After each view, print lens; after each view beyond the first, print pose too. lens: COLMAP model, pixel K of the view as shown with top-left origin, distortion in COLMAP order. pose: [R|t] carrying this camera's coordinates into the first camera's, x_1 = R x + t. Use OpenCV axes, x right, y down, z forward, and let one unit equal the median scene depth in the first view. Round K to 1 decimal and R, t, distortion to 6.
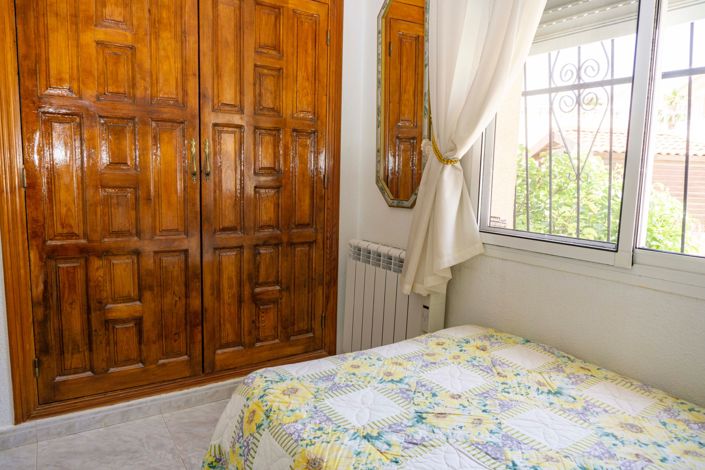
lens RADIAL K [[469.8, 0, 352.5], [0, 469.8, 235.0], [0, 0, 1]] dist [-0.008101, -0.005710]
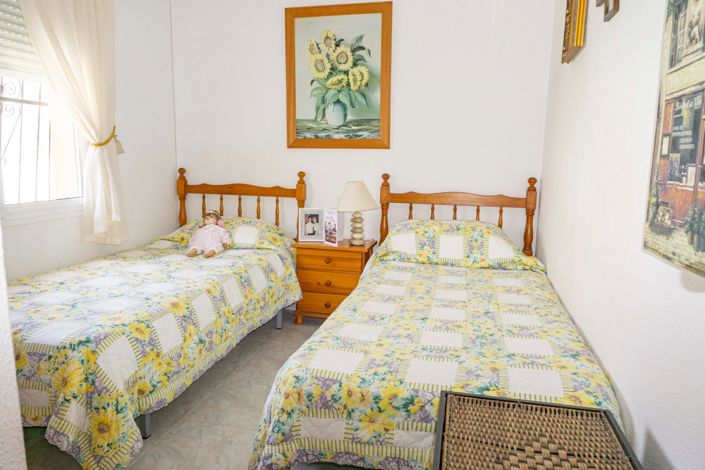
lens RADIAL K [[469.8, 0, 352.5], [0, 469.8, 235.0], [0, 0, 1]] dist [-0.008101, -0.005710]
pose [[-0.684140, -0.124607, 0.718627, -1.509410], [0.122025, 0.951855, 0.281216, -0.181326], [-0.719070, 0.280082, -0.635997, 1.289313]]
